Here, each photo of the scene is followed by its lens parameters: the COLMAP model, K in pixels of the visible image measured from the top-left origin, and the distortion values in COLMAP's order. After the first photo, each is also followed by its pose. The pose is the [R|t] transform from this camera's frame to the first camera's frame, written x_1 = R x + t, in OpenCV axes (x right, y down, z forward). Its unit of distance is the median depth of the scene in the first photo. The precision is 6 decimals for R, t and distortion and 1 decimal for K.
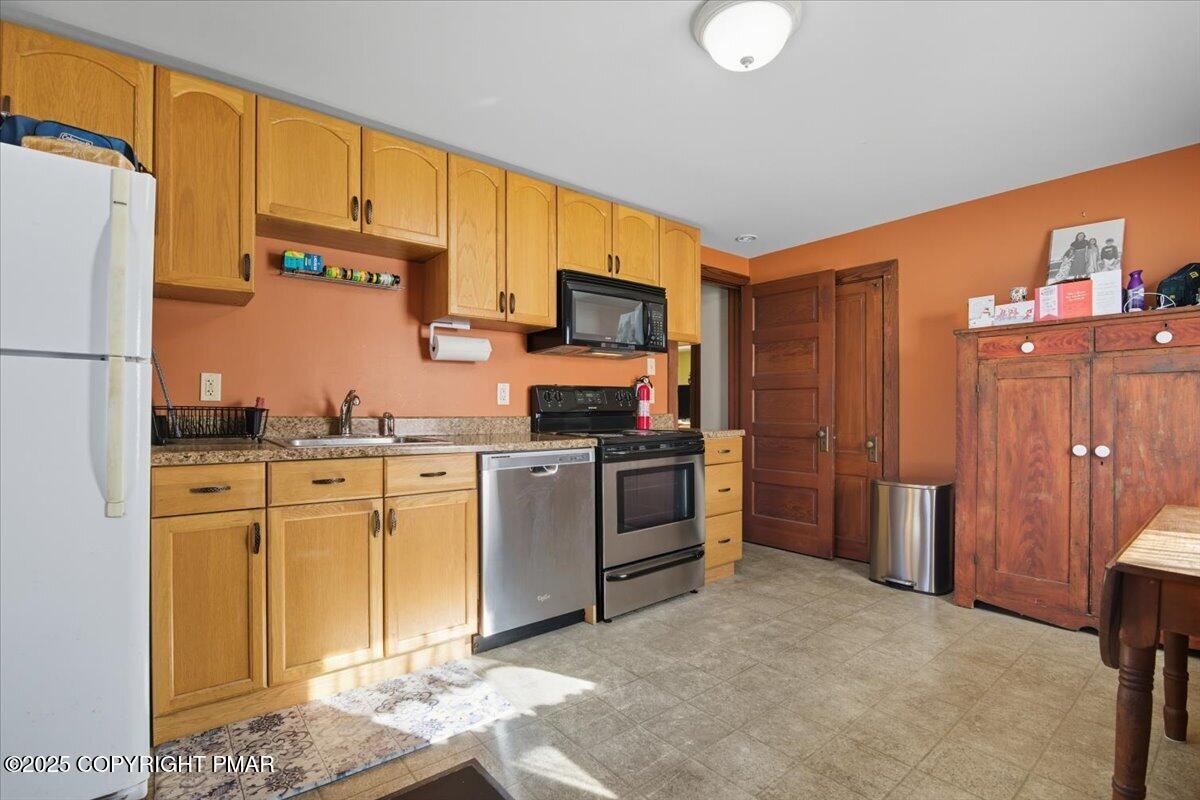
lens RADIAL K [[554.5, 0, 602.8], [0, 554.5, 409.4], [0, 0, 1]] dist [-0.016777, 0.000024]
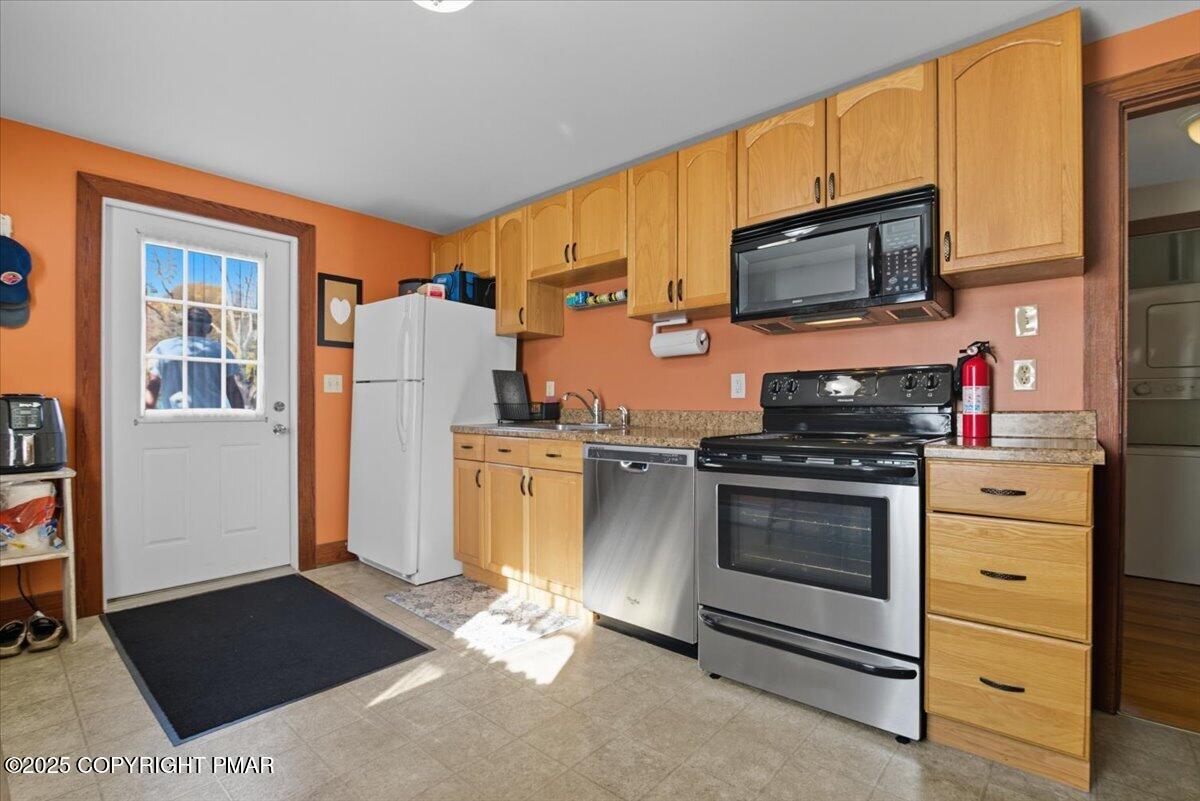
lens RADIAL K [[554.5, 0, 602.8], [0, 554.5, 409.9], [0, 0, 1]] dist [-0.016777, 0.000024]
pose [[0.160752, 0.005056, -0.986982, 0.727259], [0.000462, 0.999986, 0.005198, 0.006603], [0.986995, -0.001292, 0.160747, 0.706392]]
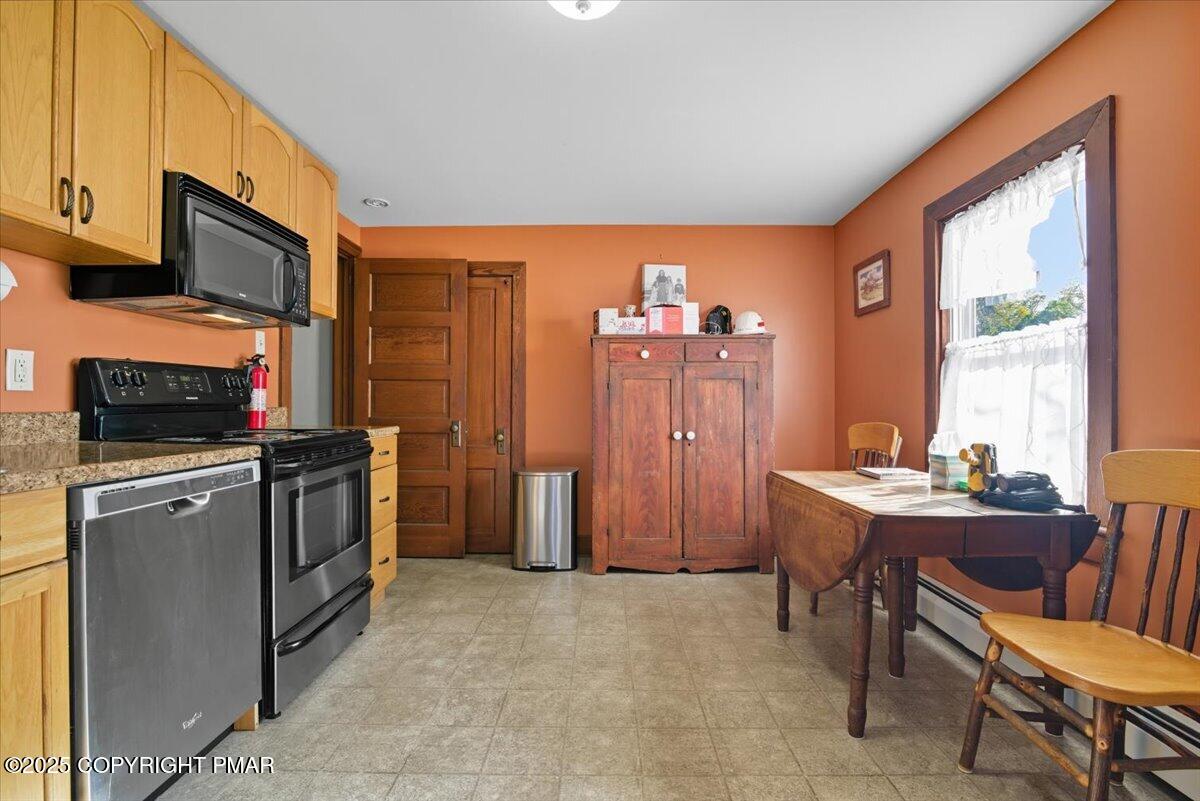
lens RADIAL K [[552.7, 0, 602.6], [0, 552.7, 403.4], [0, 0, 1]] dist [-0.018921, -0.000223]
pose [[0.638592, 0.005612, 0.769525, -0.243213], [-0.006820, 0.999975, -0.001633, 0.001201], [-0.769516, -0.004206, 0.638614, 0.264102]]
